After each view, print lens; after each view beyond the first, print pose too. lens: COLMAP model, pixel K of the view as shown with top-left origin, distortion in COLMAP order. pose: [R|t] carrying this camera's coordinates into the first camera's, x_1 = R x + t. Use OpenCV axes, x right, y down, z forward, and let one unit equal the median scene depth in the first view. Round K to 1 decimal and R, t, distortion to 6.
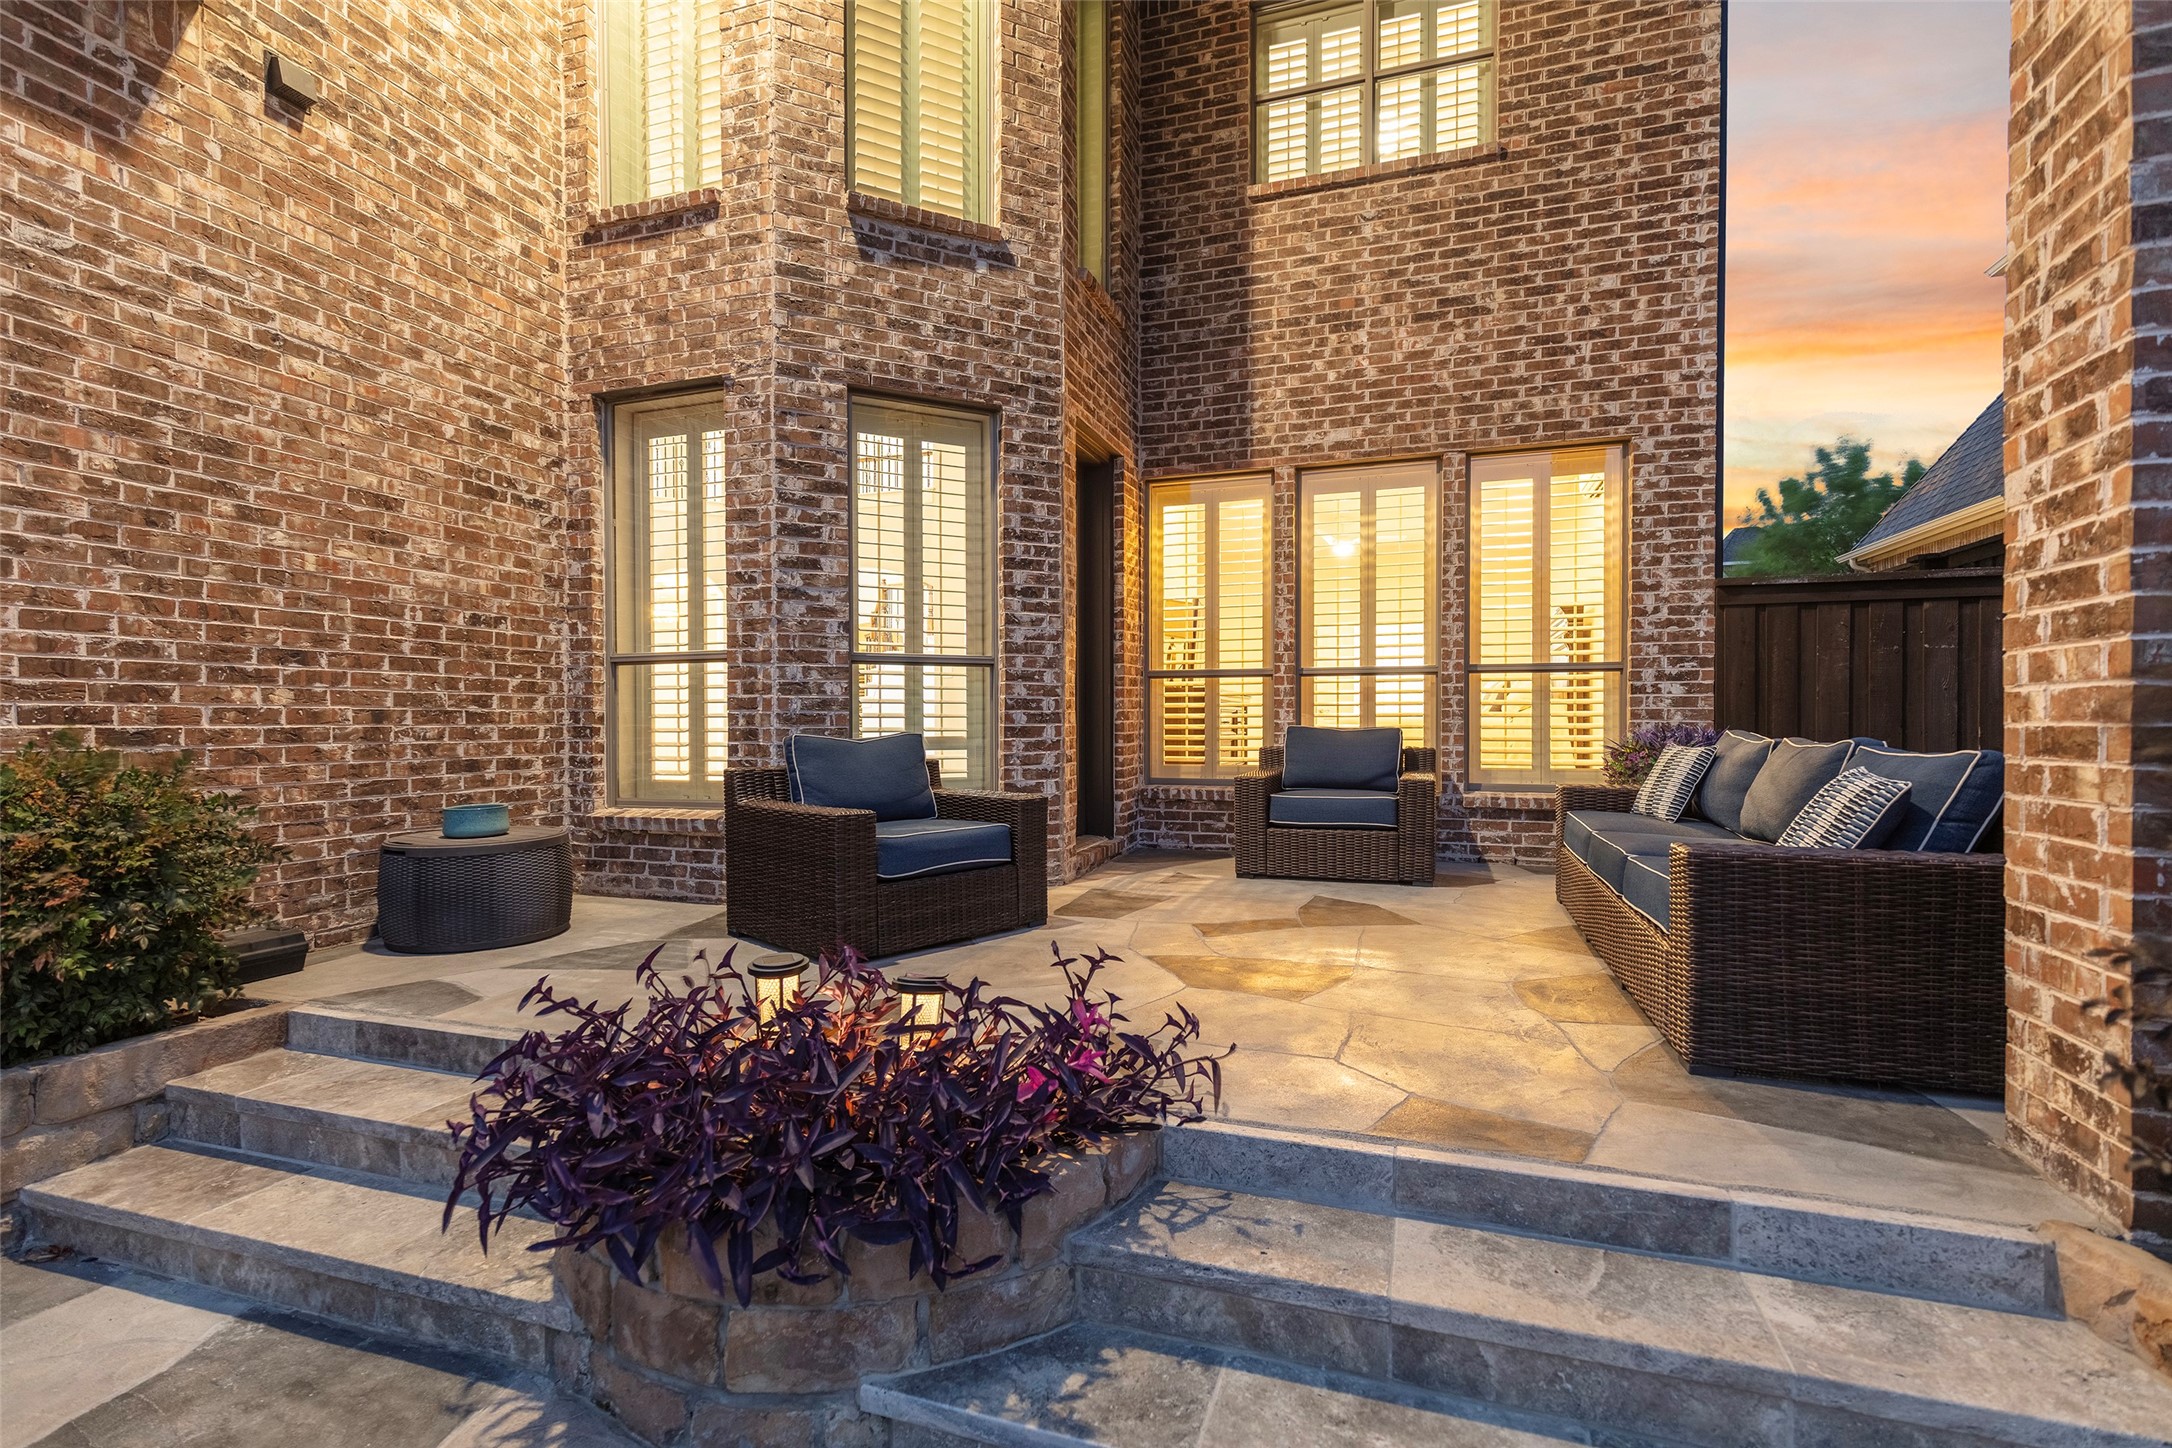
lens RADIAL K [[973.6, 0, 1094.5], [0, 973.6, 733.9], [0, 0, 1]] dist [0.002872, 0.000522]
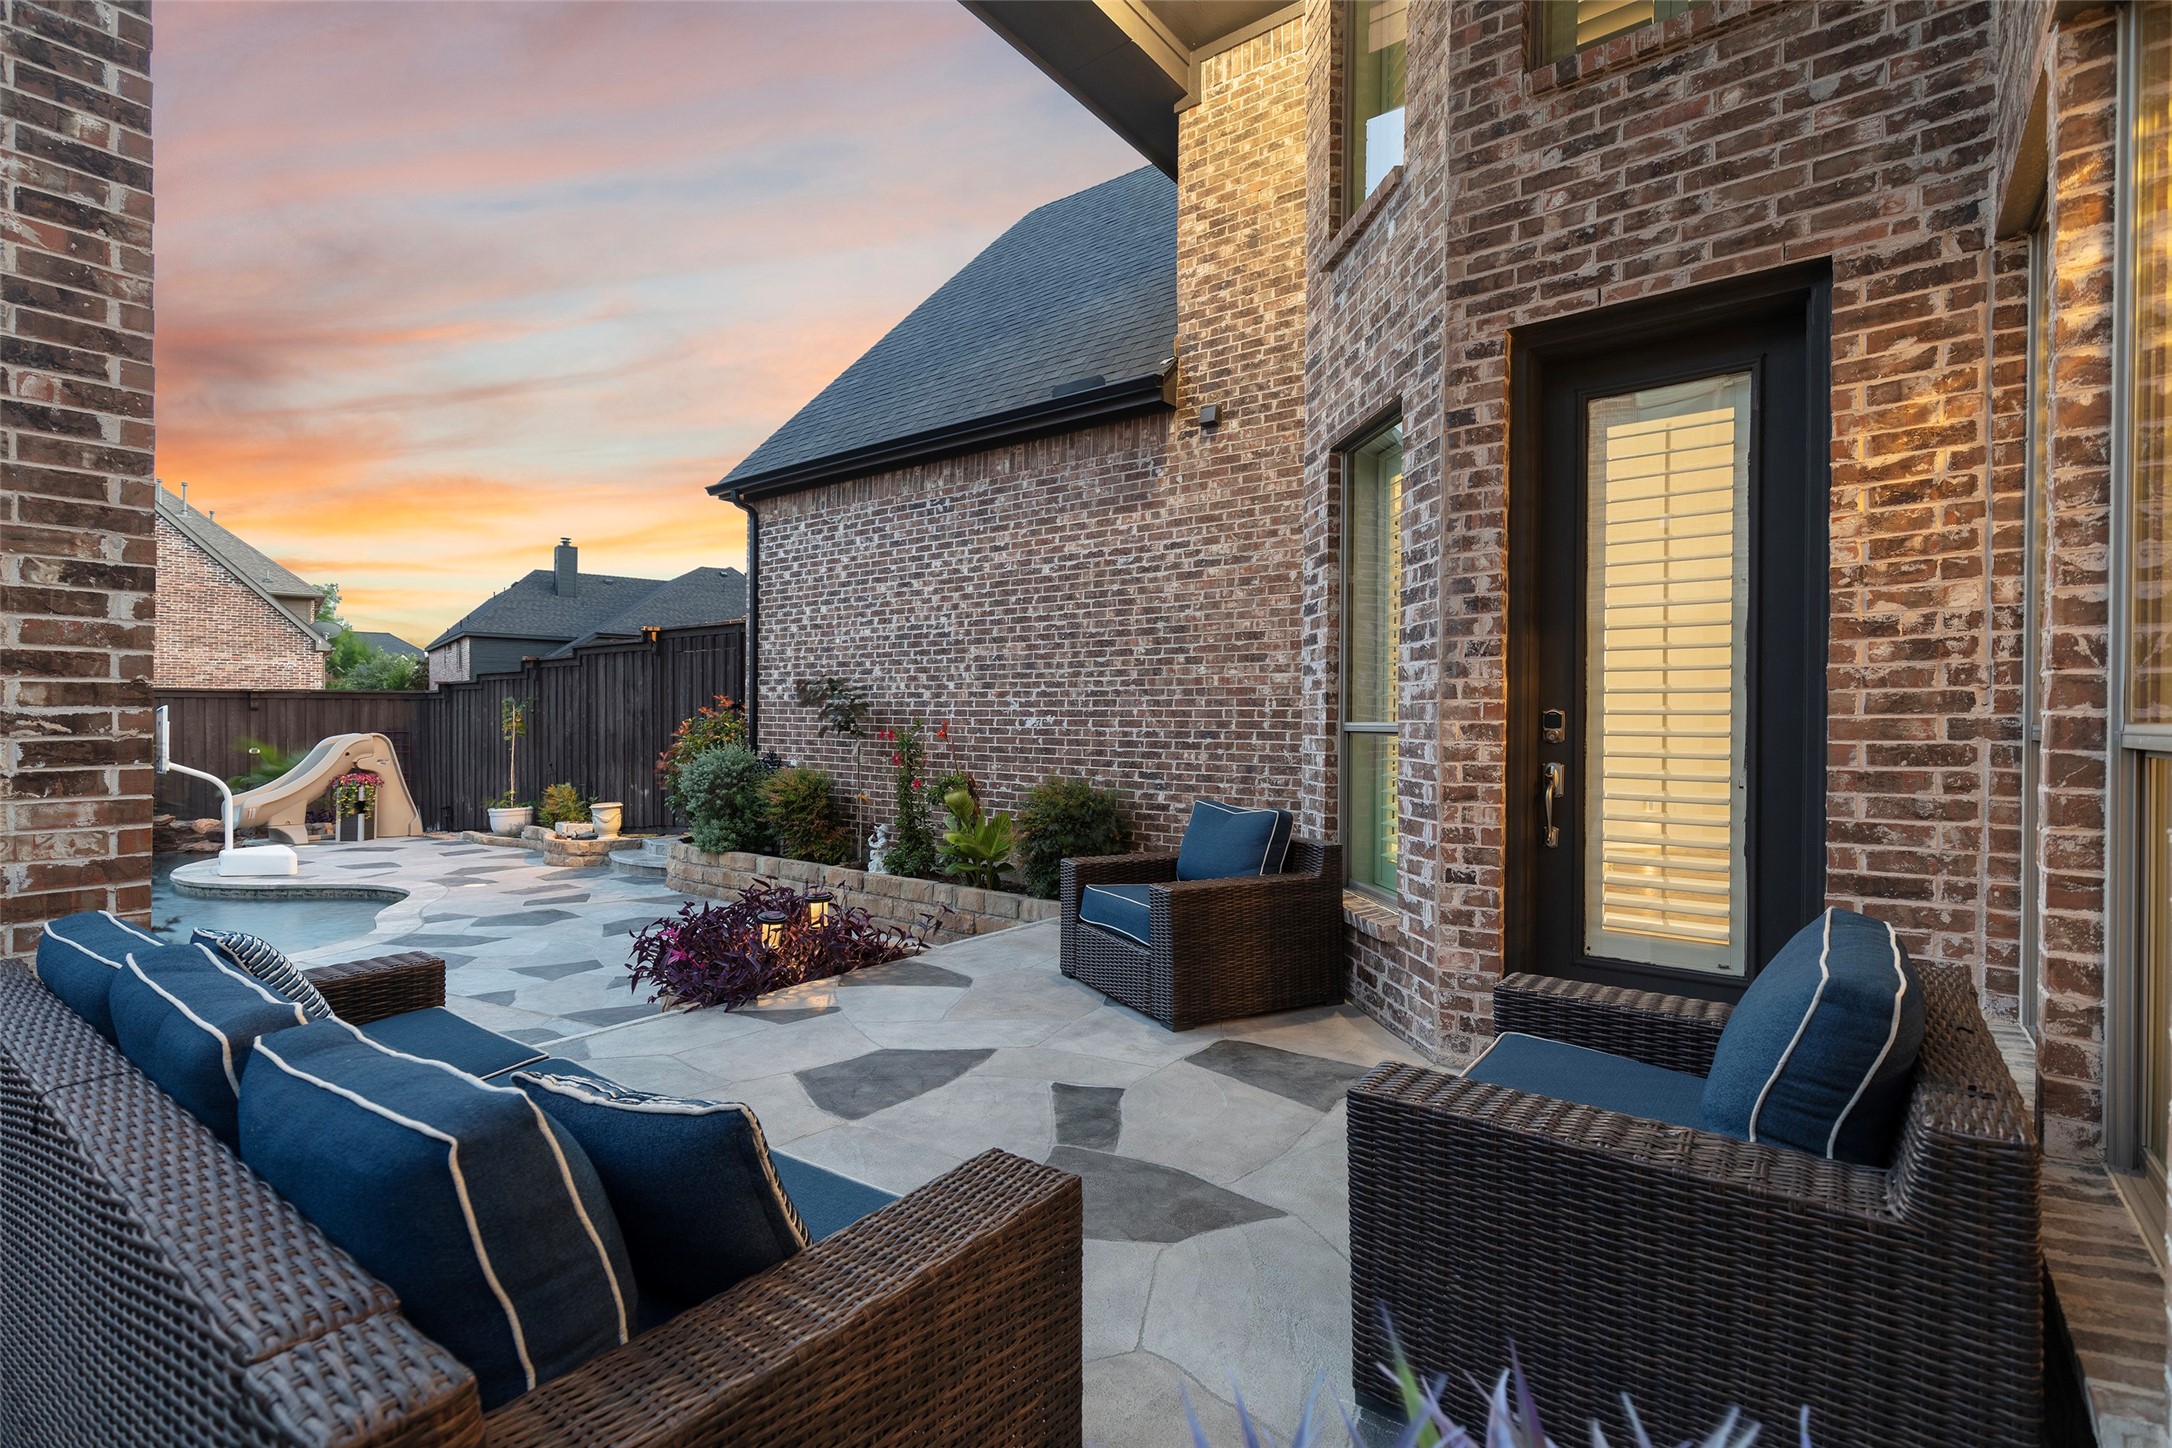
lens RADIAL K [[982.8, 0, 1082.5], [0, 982.8, 712.0], [0, 0, 1]] dist [0.011312, 0.000099]
pose [[-0.319681, 0.001345, -0.947524, 0.967447], [-0.010772, 0.999929, 0.005054, -0.127001], [0.947464, 0.011822, -0.319644, 1.355913]]
